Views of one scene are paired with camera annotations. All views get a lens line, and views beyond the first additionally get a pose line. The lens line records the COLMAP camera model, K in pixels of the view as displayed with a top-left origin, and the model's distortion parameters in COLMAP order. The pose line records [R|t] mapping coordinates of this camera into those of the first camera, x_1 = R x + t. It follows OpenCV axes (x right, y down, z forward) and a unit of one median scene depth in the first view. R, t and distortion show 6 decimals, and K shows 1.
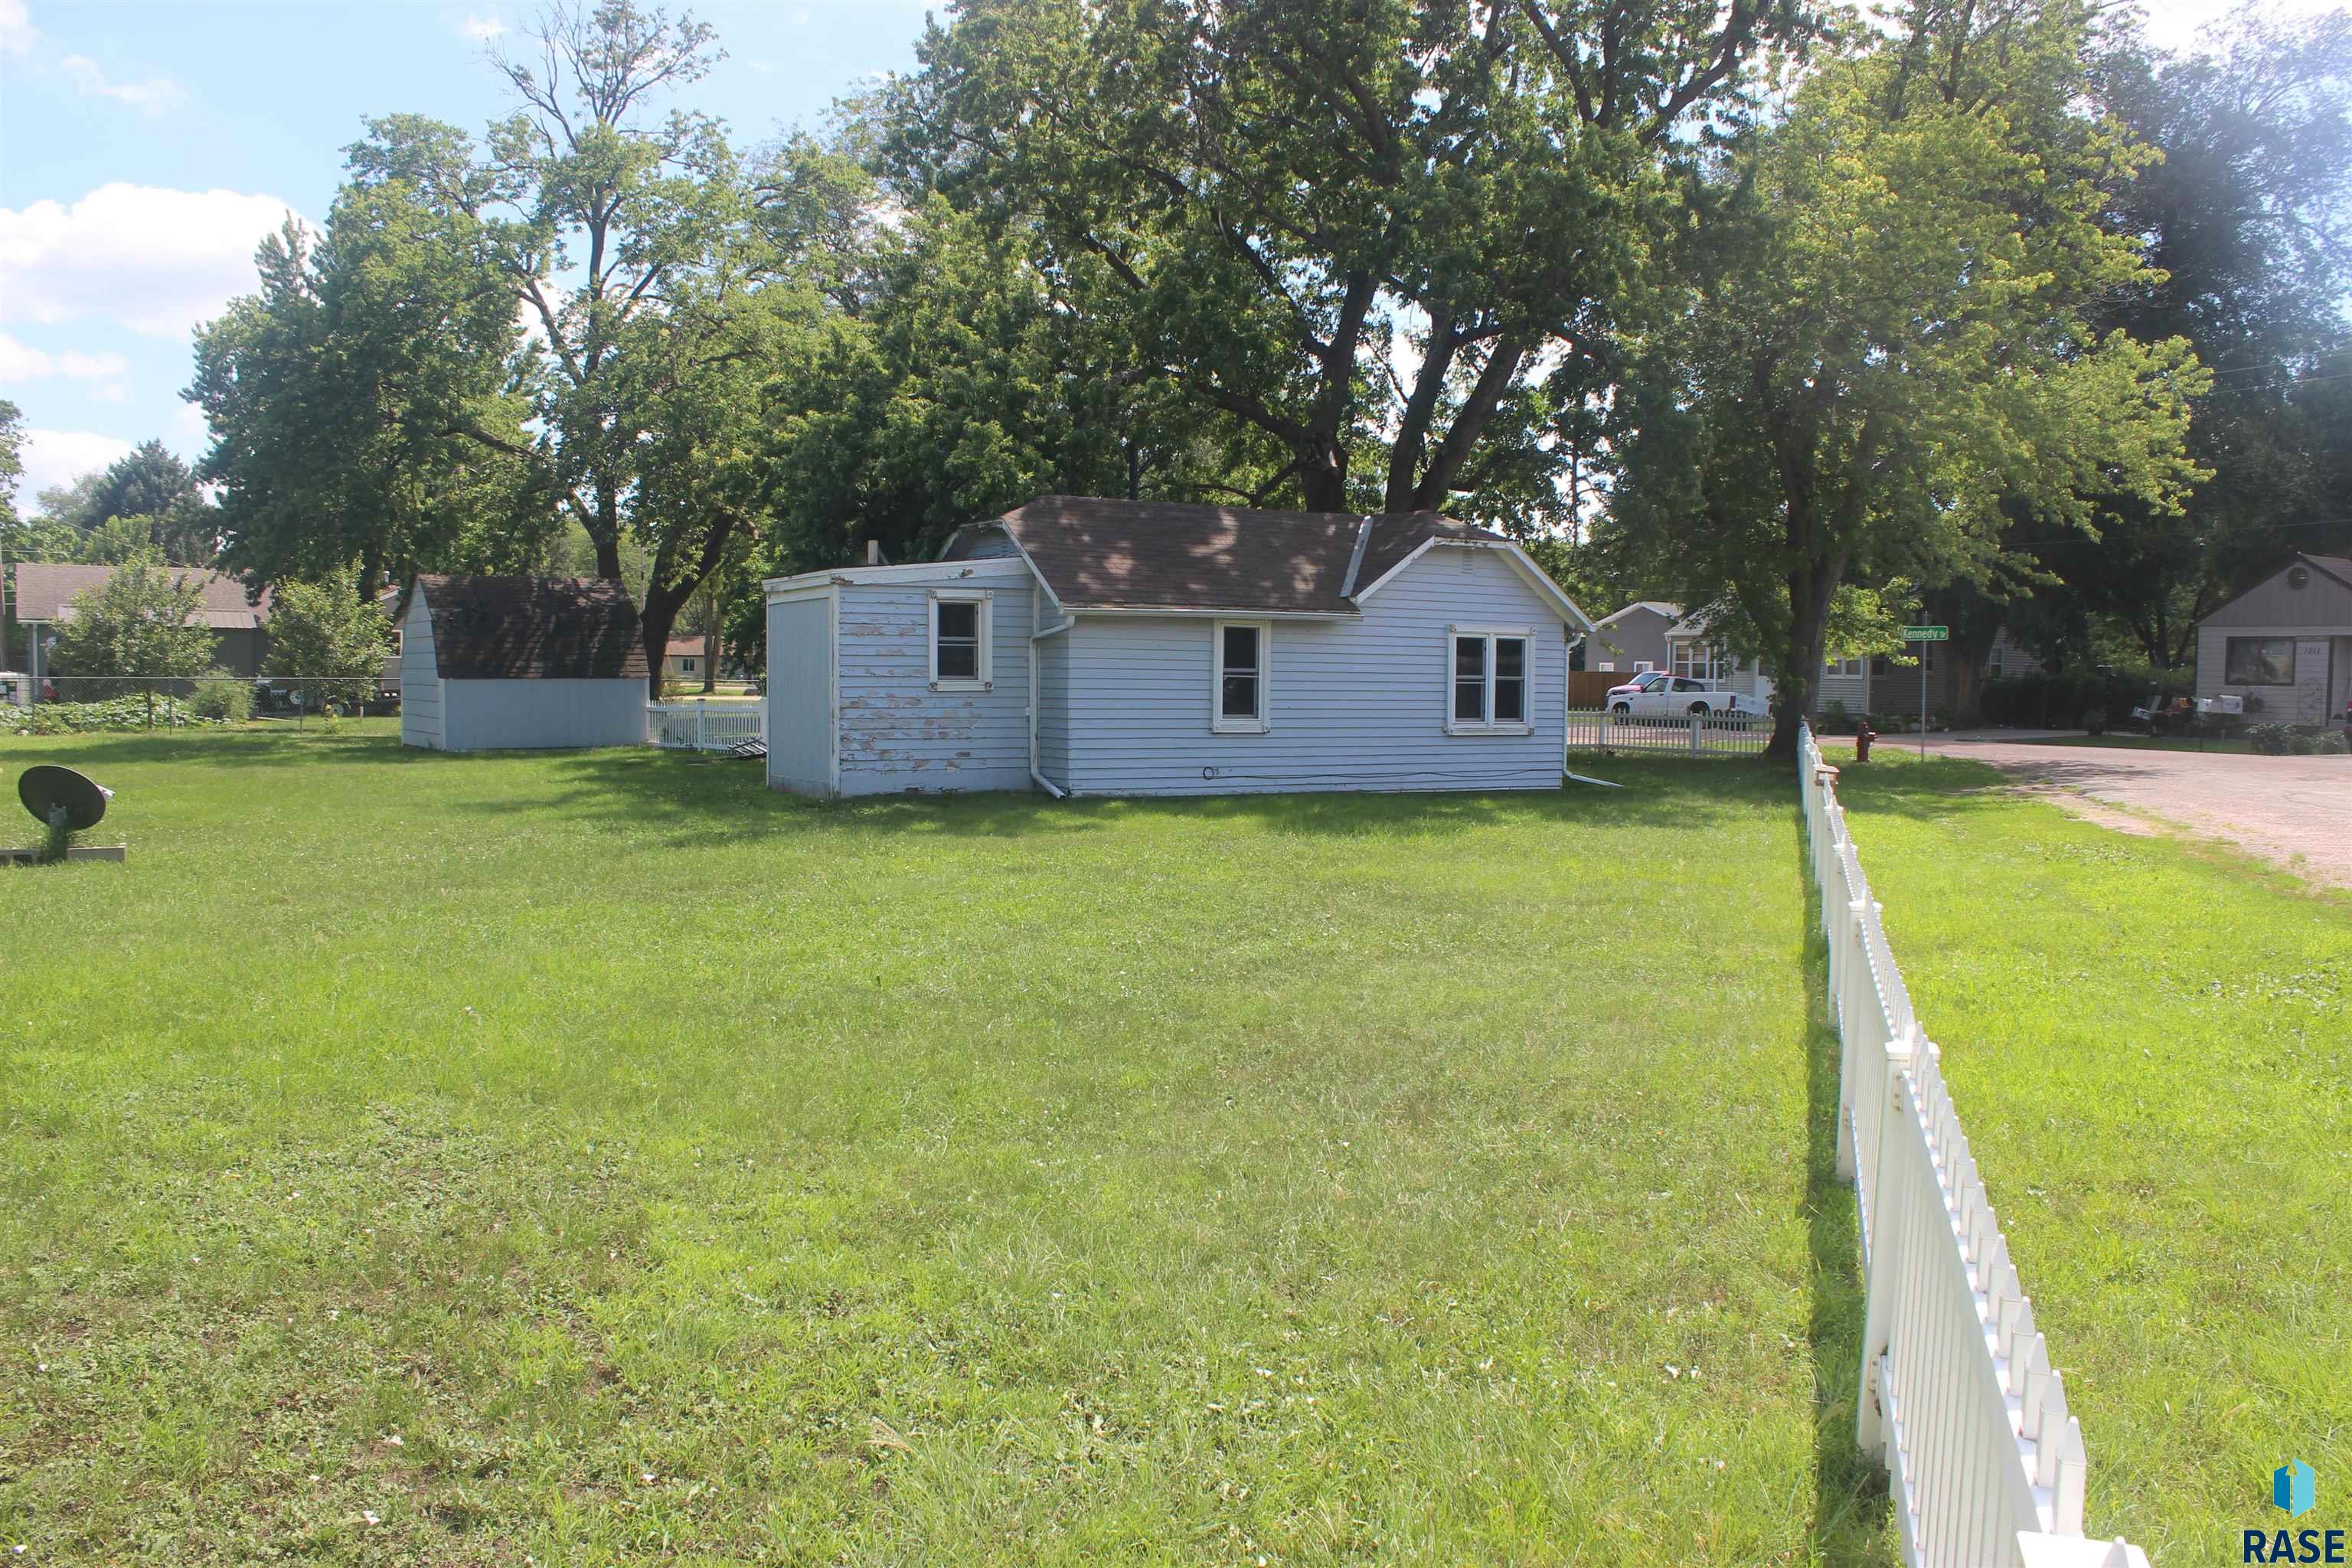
lens RADIAL K [[1945.4, 0, 1171.5], [0, 1945.4, 816.8], [0, 0, 1]] dist [-0.166840, 0.148373]
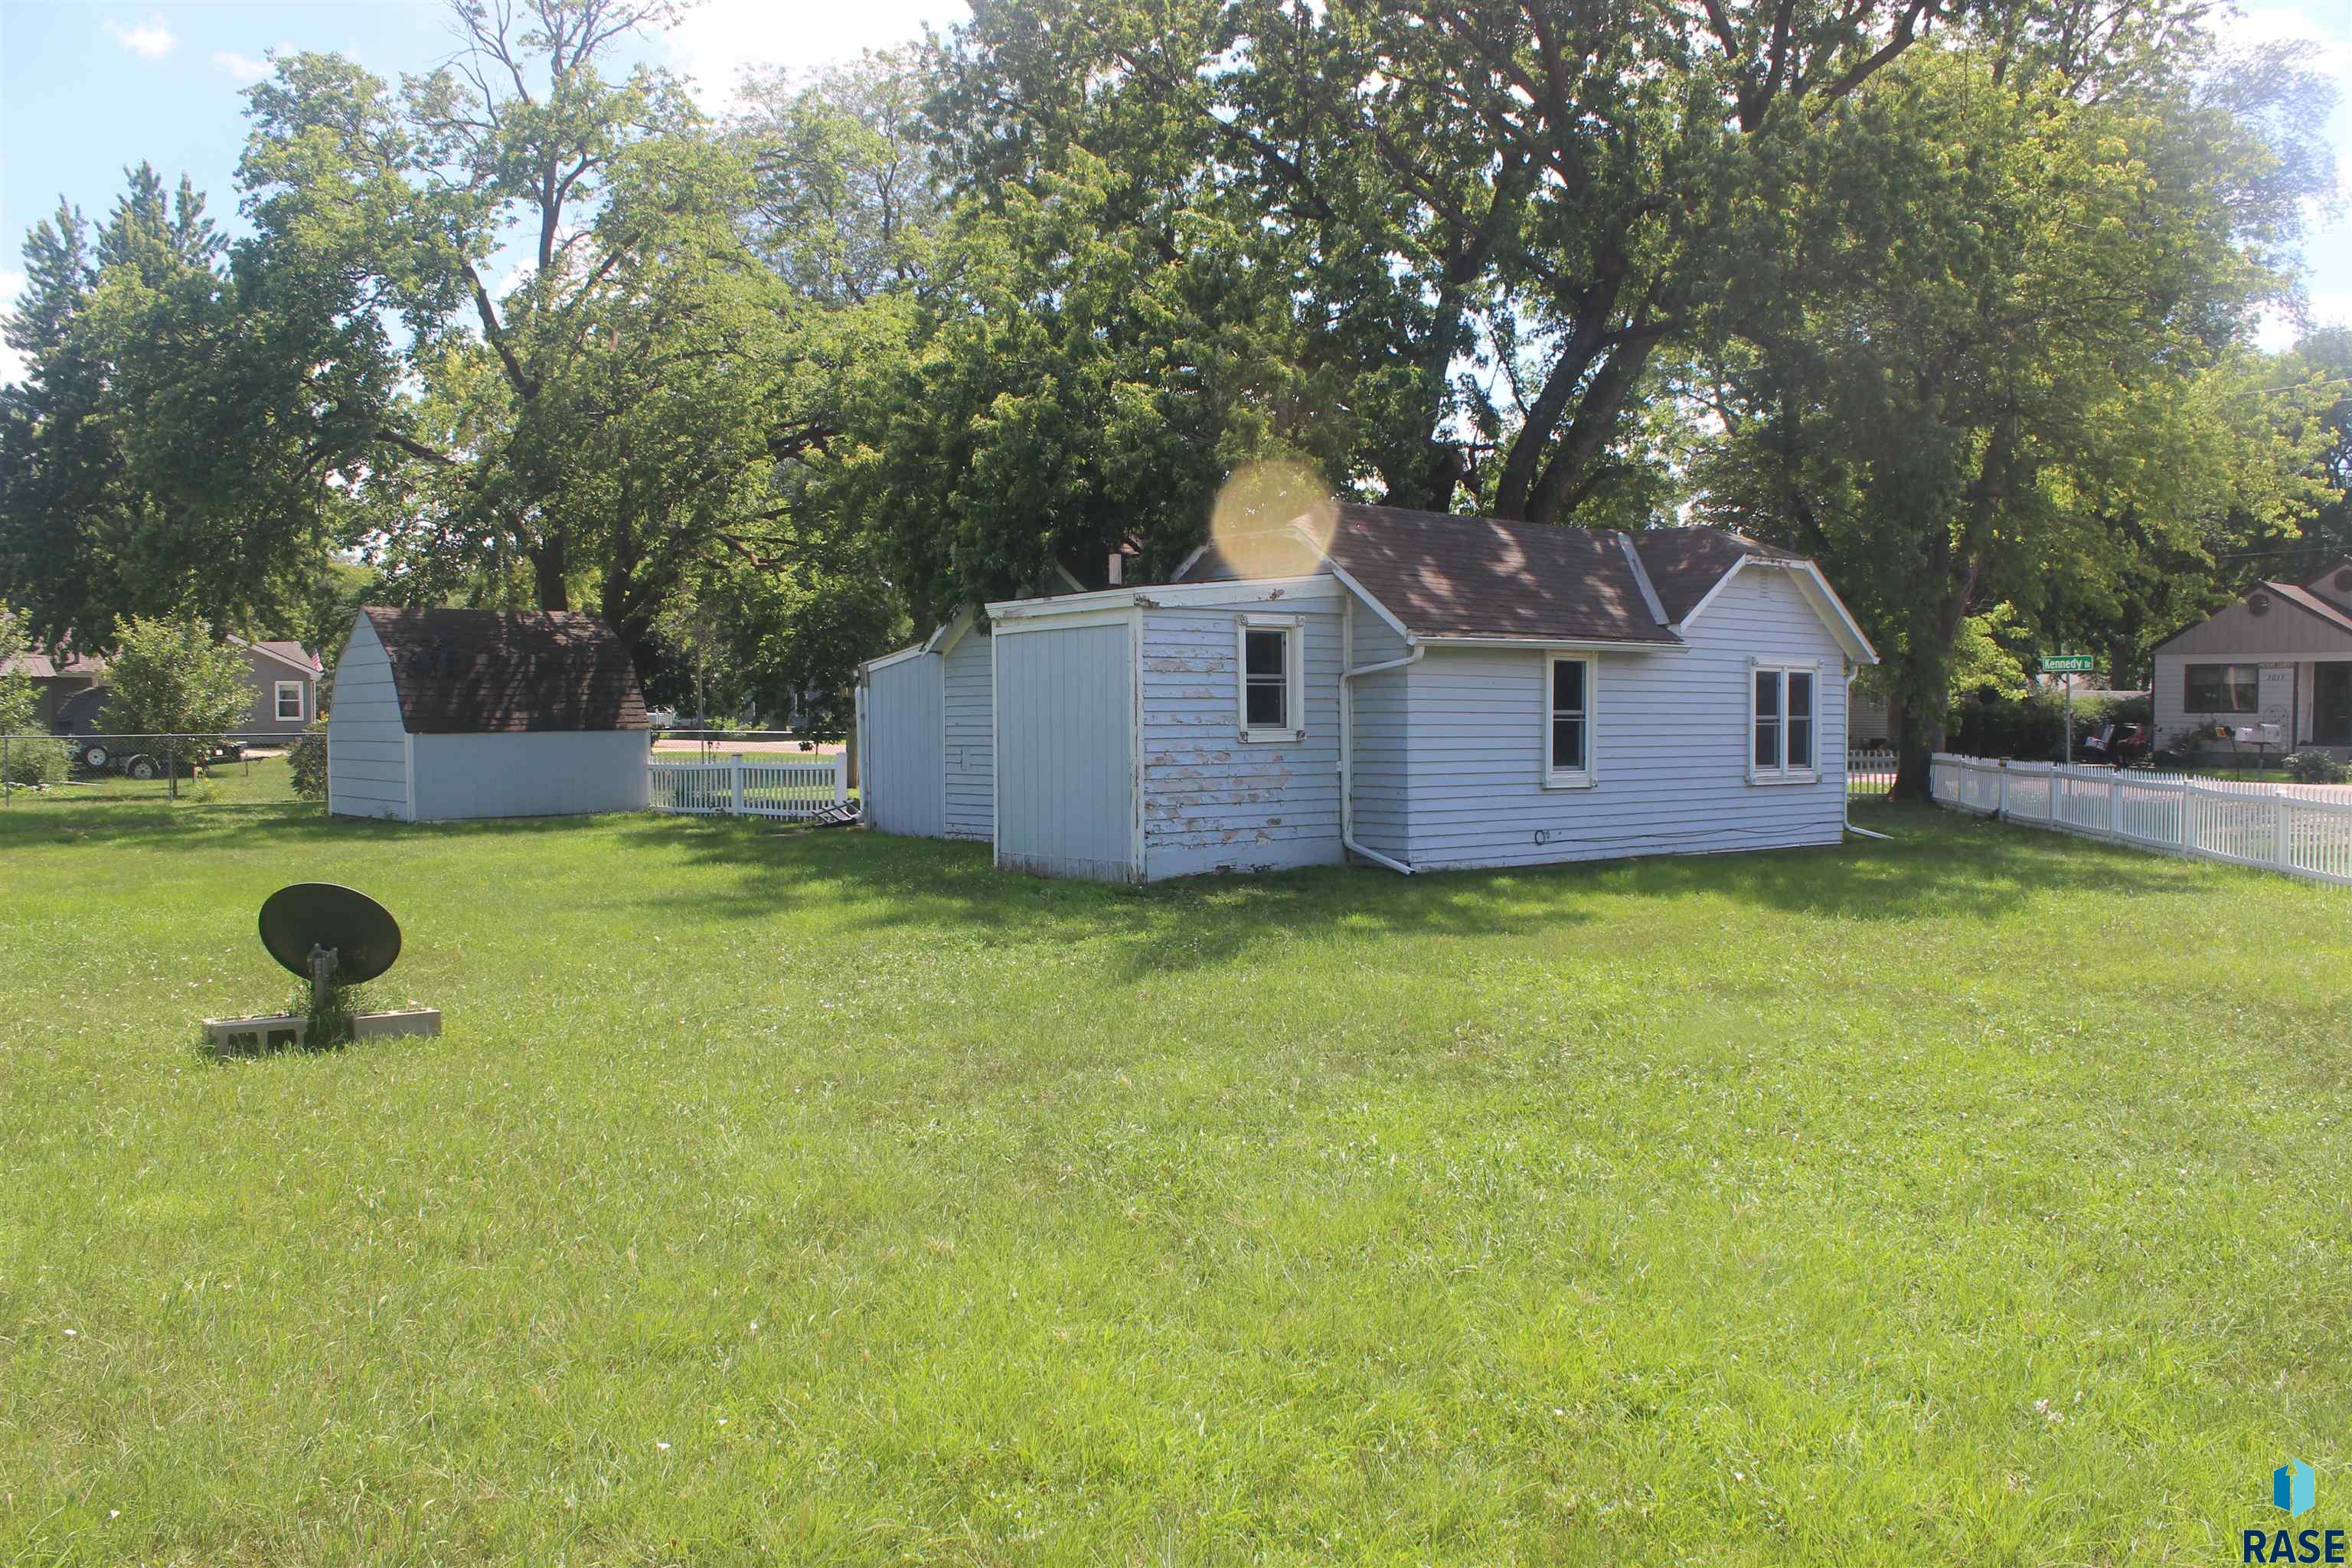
lens RADIAL K [[1945.4, 0, 1171.5], [0, 1945.4, 816.8], [0, 0, 1]] dist [-0.166840, 0.148373]
pose [[0.988876, -0.020566, 0.147311, -0.233618], [0.023710, 0.999526, -0.019620, -0.017204], [-0.146838, 0.022894, 0.988896, 0.192977]]
